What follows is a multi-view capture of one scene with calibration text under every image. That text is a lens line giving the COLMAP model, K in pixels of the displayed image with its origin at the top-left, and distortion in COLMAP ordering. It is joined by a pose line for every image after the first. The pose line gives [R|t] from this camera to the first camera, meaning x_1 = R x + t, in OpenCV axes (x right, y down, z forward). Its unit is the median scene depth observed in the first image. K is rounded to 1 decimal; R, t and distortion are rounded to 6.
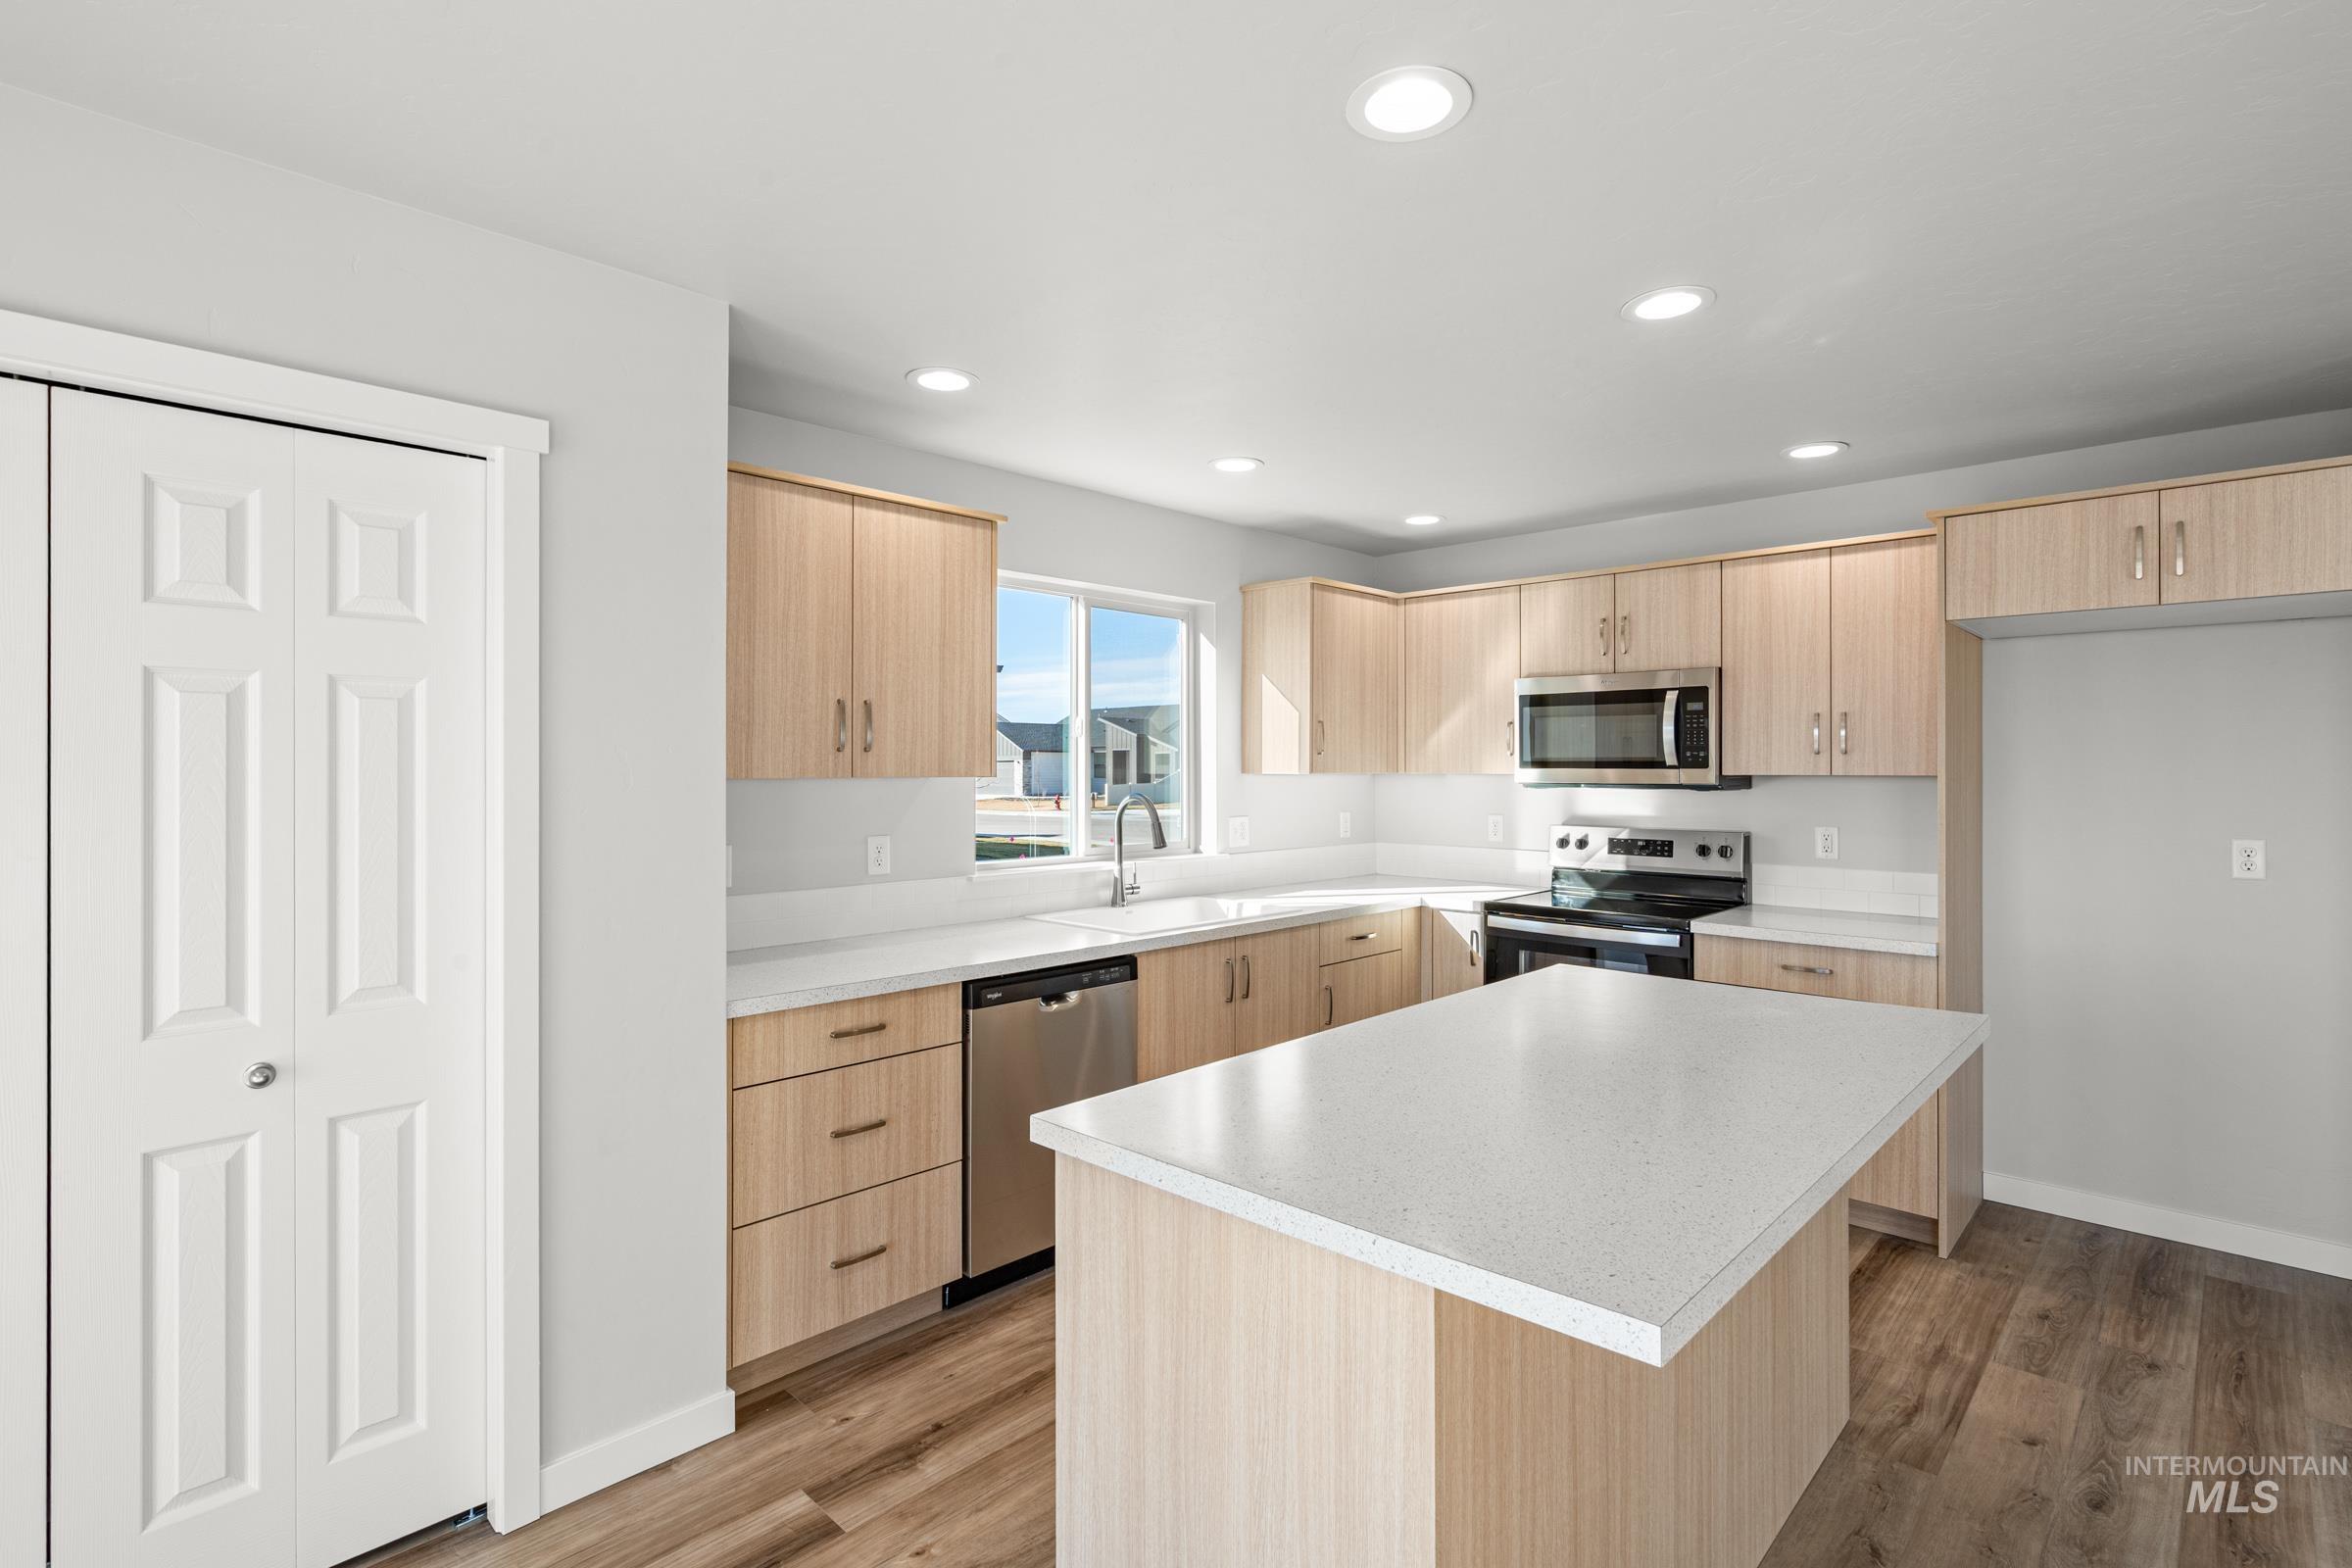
lens RADIAL K [[1114.0, 0, 1179.4], [0, 1114.0, 760.6], [0, 0, 1]] dist [-0.001078, 0.001225]
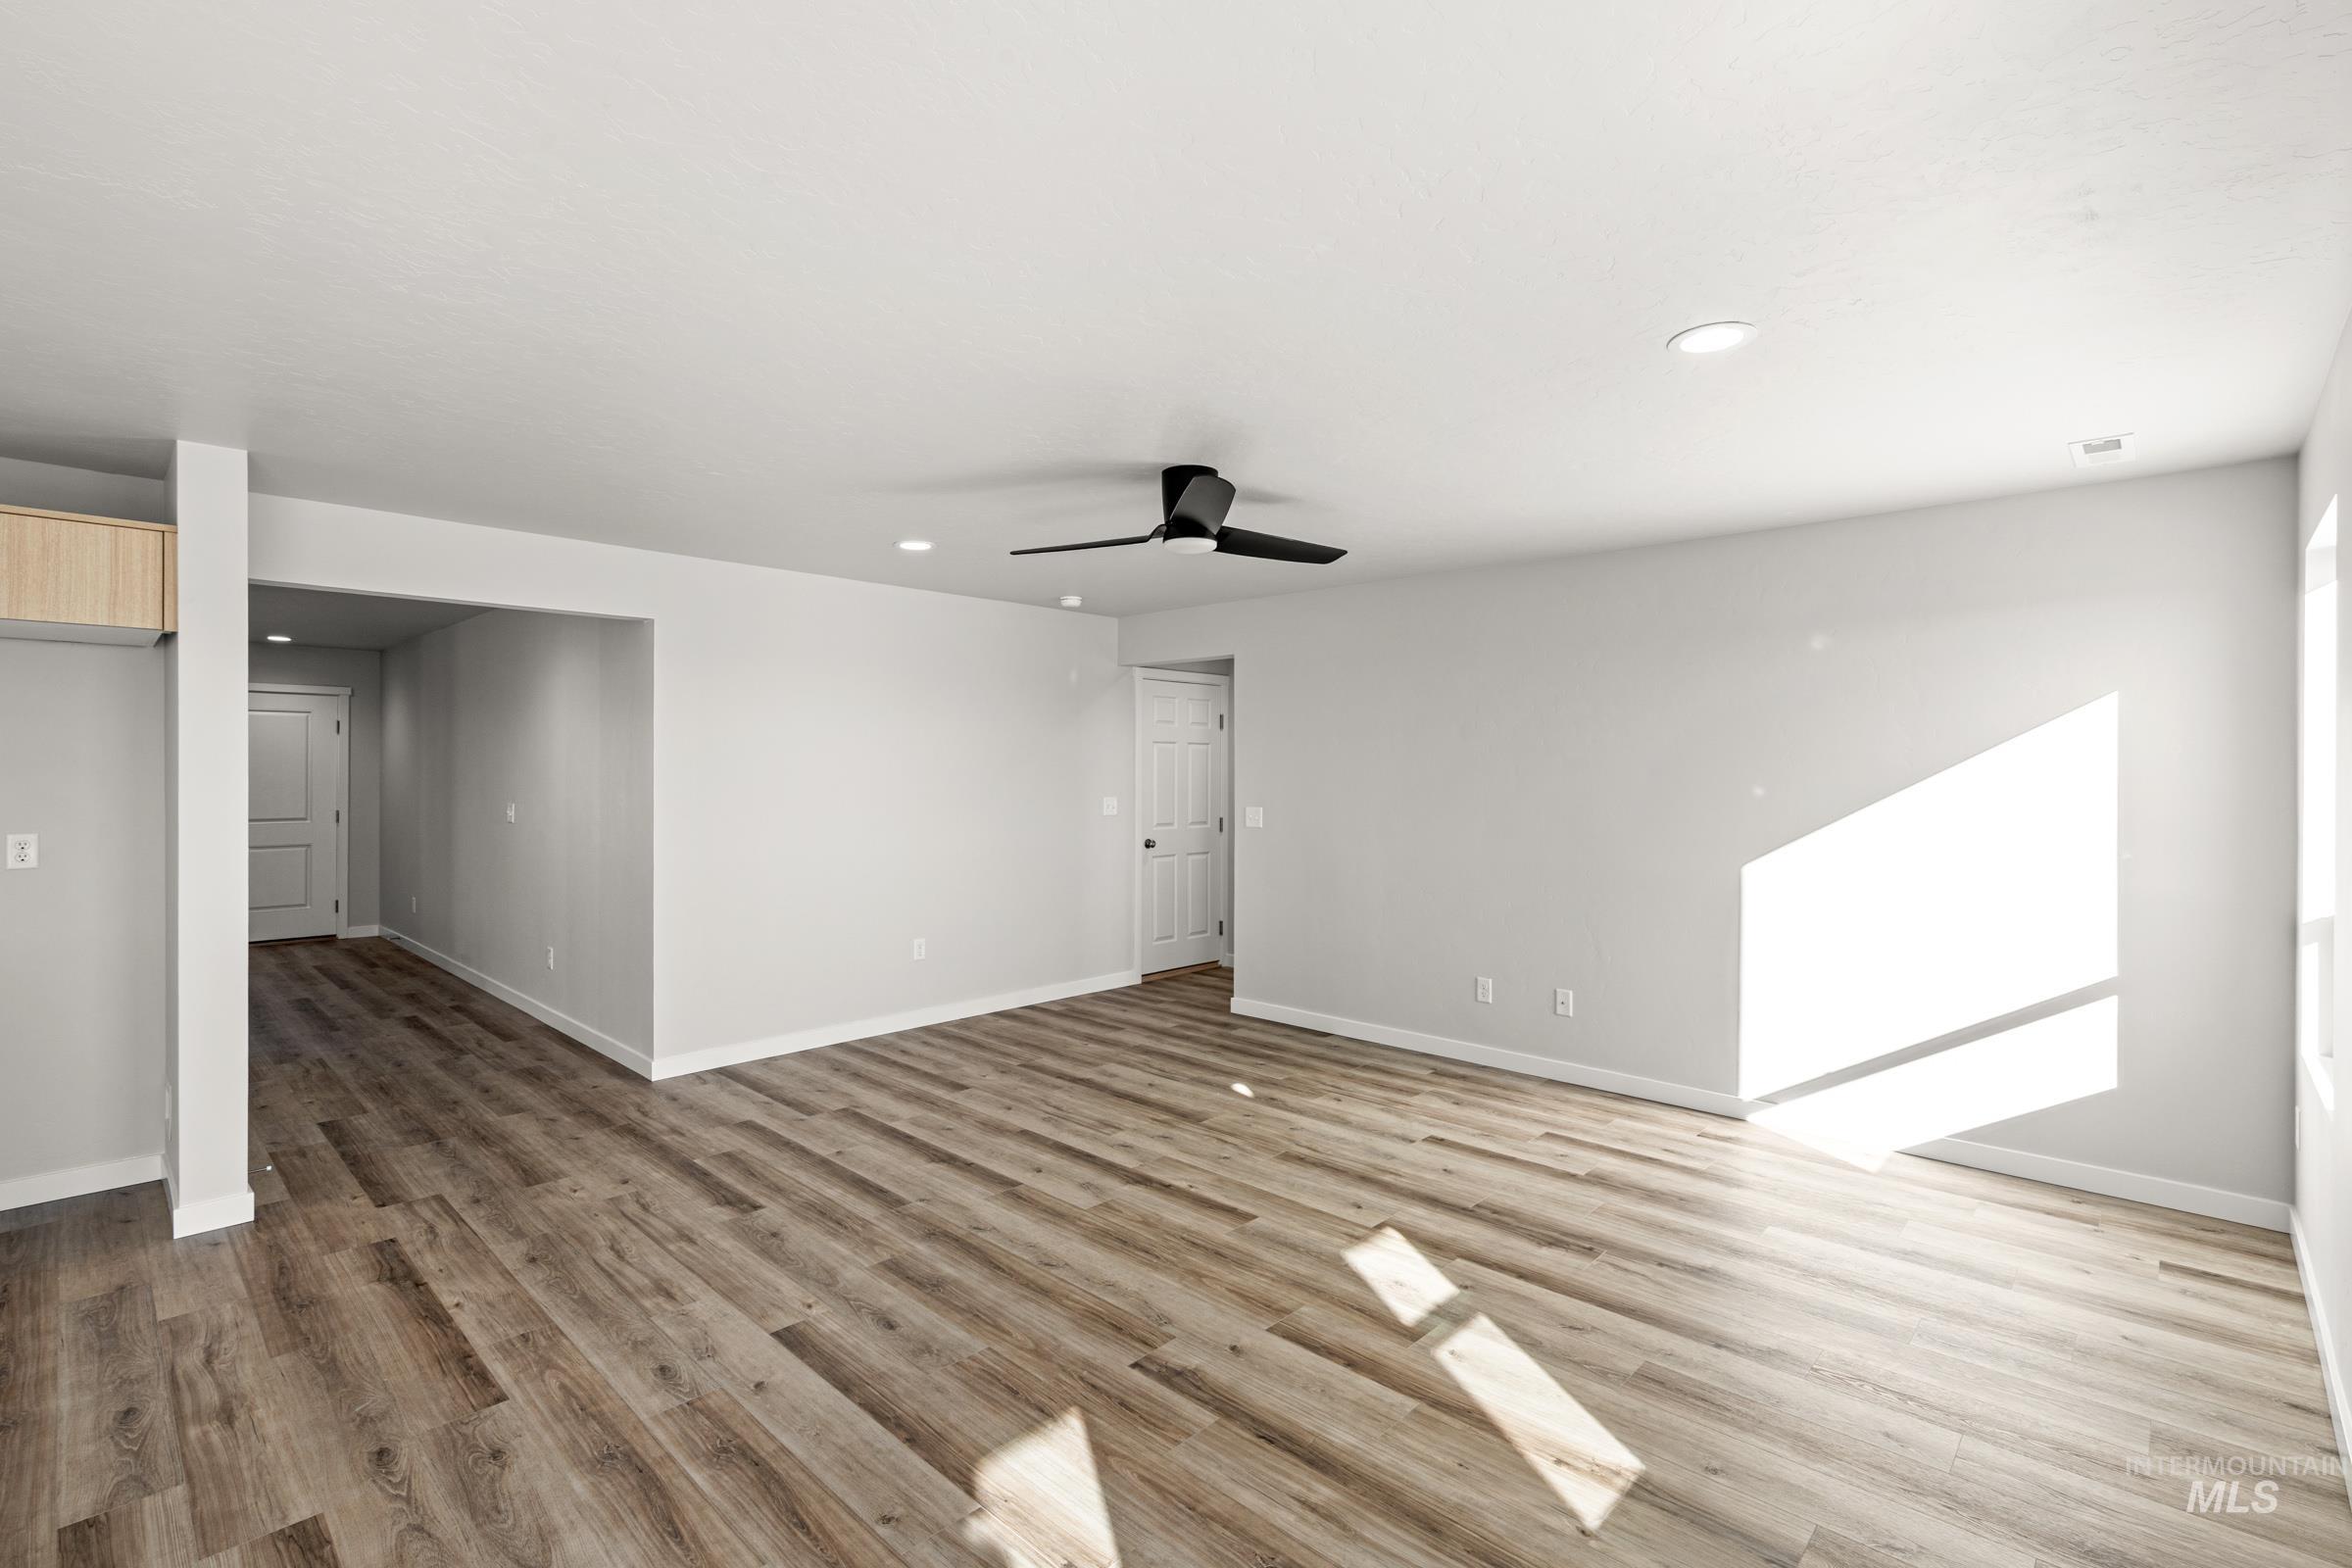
lens RADIAL K [[1072.2, 0, 1170.3], [0, 1072.2, 765.1], [0, 0, 1]] dist [-0.006701, 0.001891]
pose [[-0.001066, 0.005702, 0.999983, -0.122071], [-0.004086, 0.999975, -0.005707, 0.003624], [-0.999991, -0.004092, -0.001042, -0.163236]]
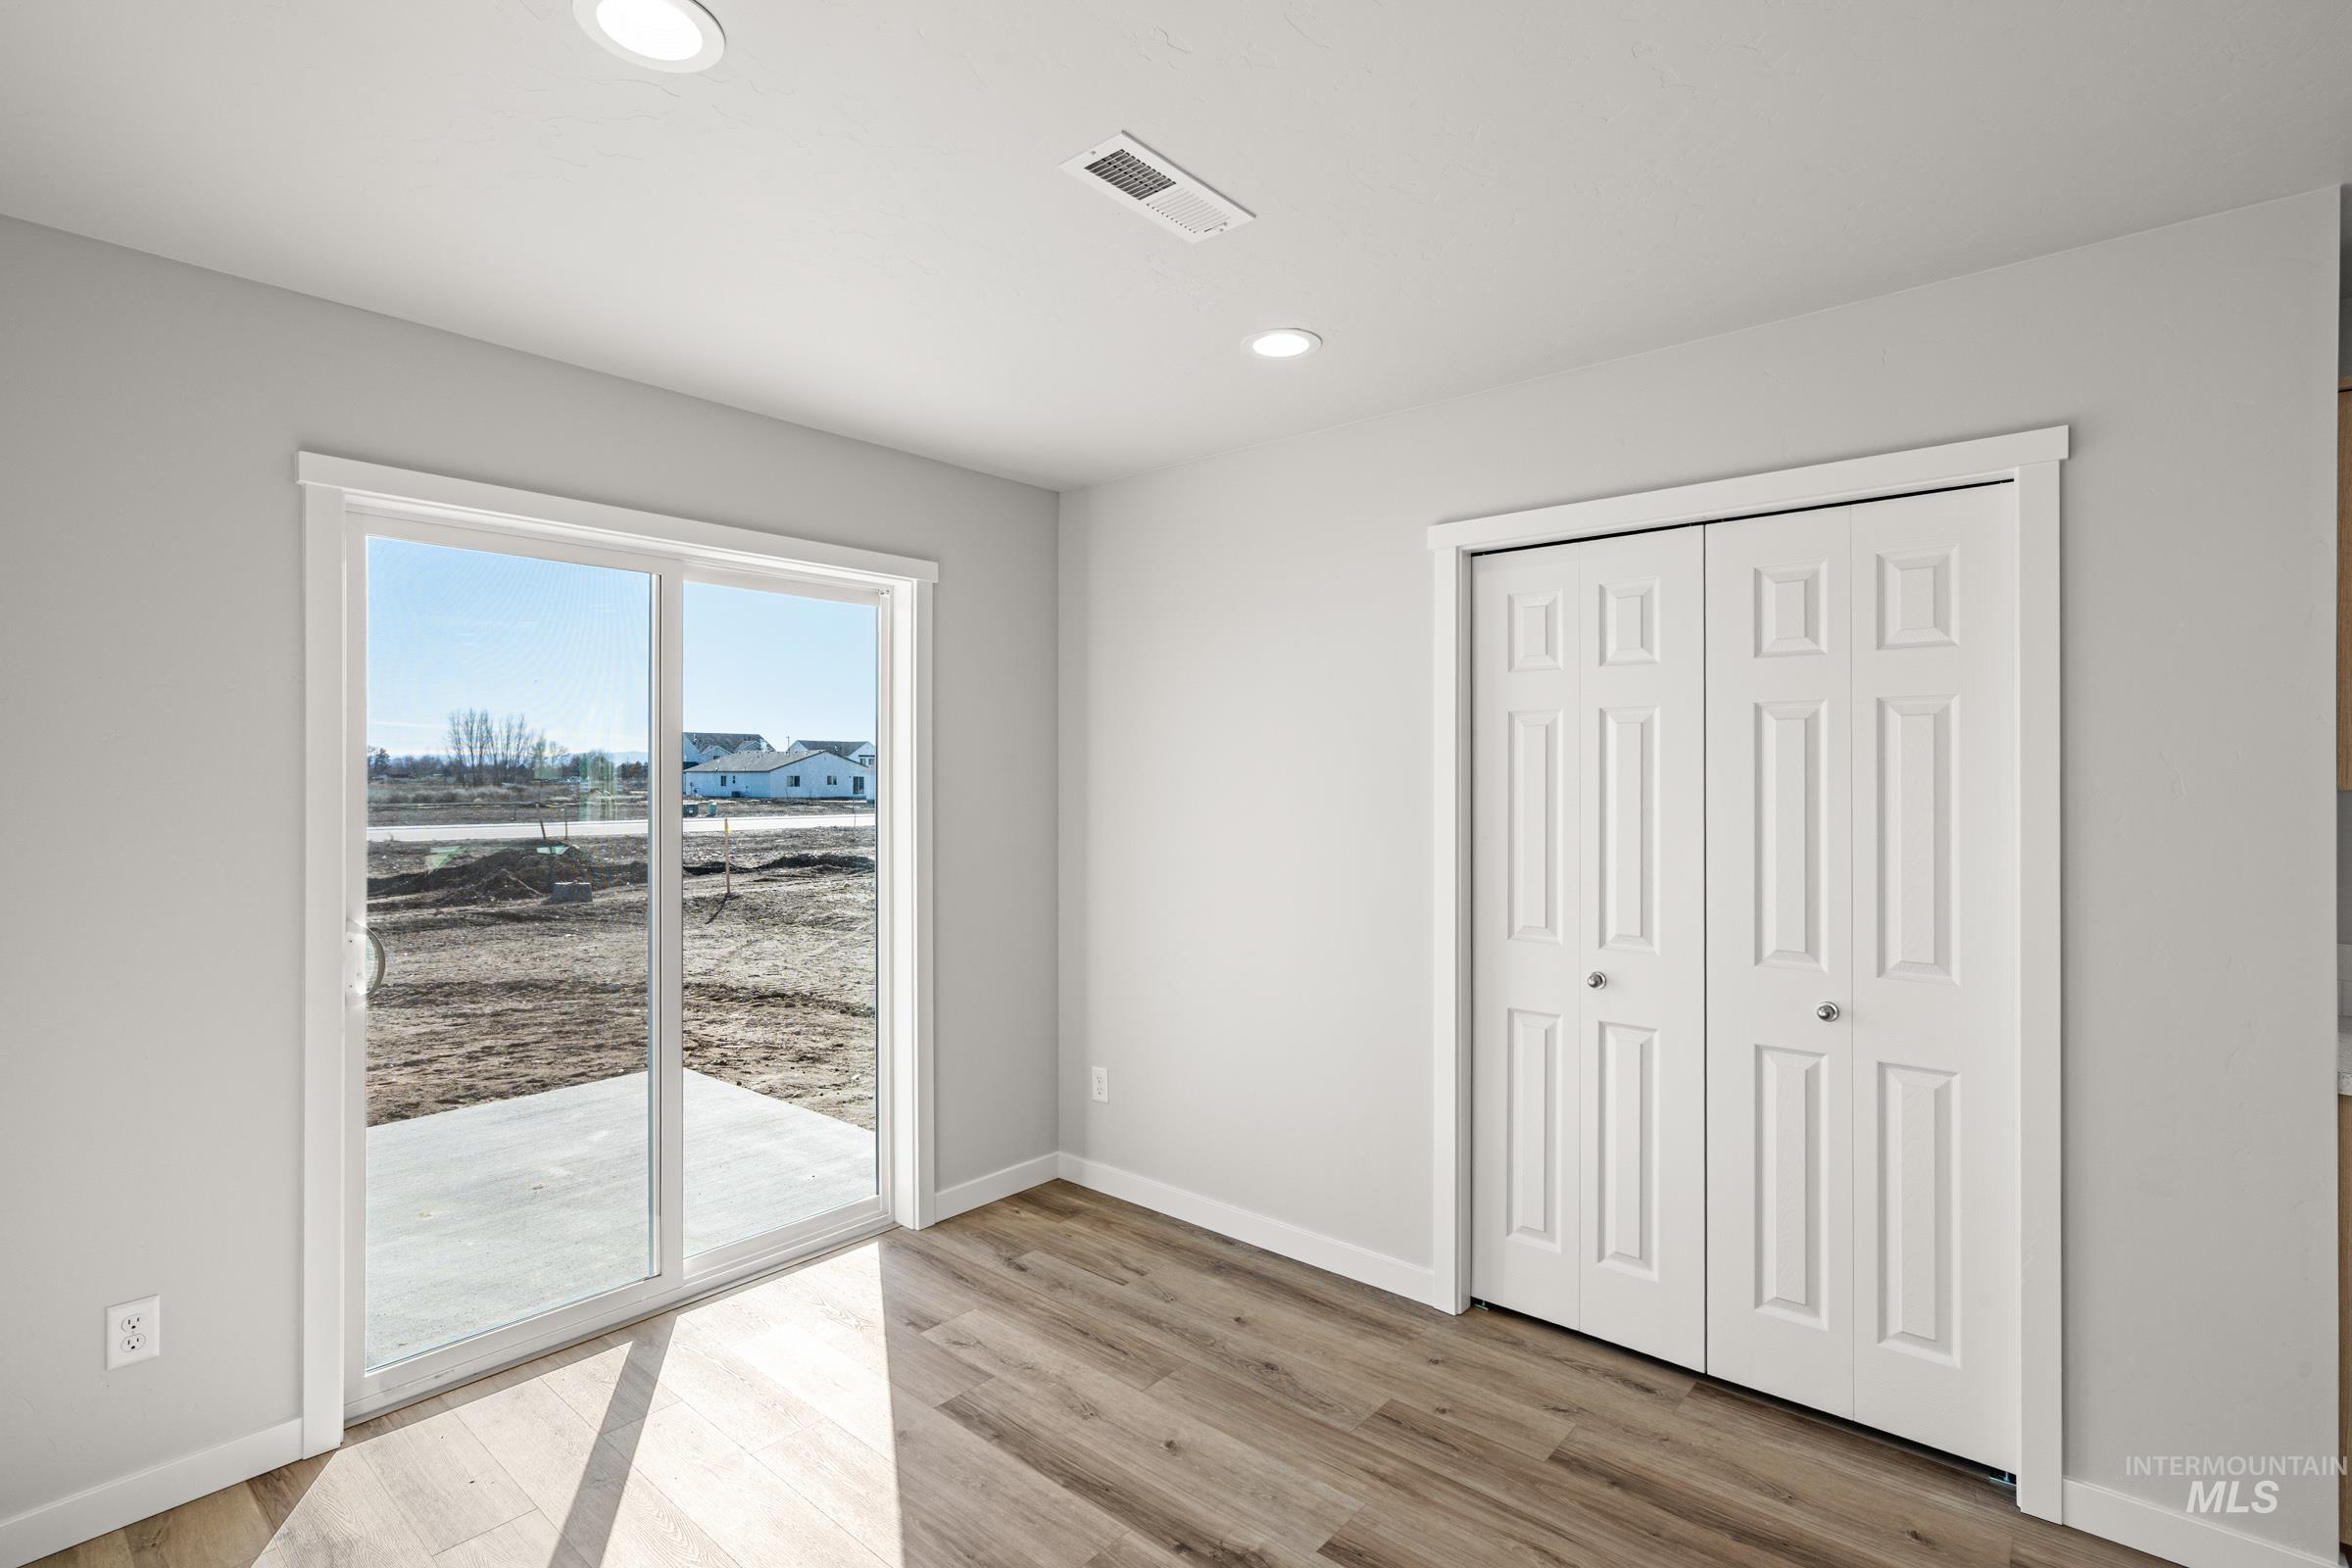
lens RADIAL K [[1114.0, 0, 1176.8], [0, 1114.0, 773.2], [0, 0, 1]] dist [-0.001078, 0.001225]
pose [[0.057845, -0.001146, -0.998325, 0.263744], [0.002678, 0.999996, -0.000993, 0.002743], [0.998322, -0.002616, 0.057848, 0.104949]]
